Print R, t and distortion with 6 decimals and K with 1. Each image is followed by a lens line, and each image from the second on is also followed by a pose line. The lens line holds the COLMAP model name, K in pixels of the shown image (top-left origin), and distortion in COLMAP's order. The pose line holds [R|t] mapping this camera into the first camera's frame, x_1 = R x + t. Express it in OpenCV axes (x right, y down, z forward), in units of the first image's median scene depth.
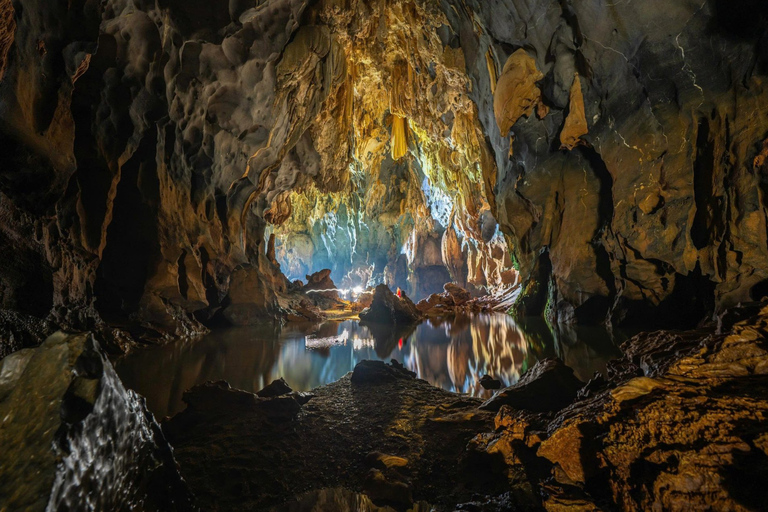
lens RADIAL K [[625.6, 0, 384.0], [0, 625.6, 256.0], [0, 0, 1]] dist [-0.033159, -0.000213]
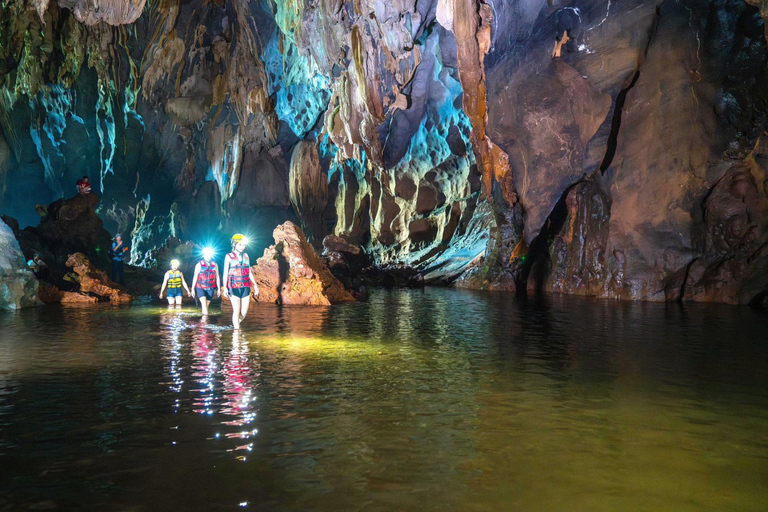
lens RADIAL K [[625.6, 0, 384.0], [0, 625.6, 256.0], [0, 0, 1]] dist [-0.033159, -0.000213]
pose [[0.852025, 0.010080, 0.523404, -0.123680], [-0.048791, 0.996992, 0.060224, 0.021742], [-0.521223, -0.076850, 0.849953, 0.480641]]
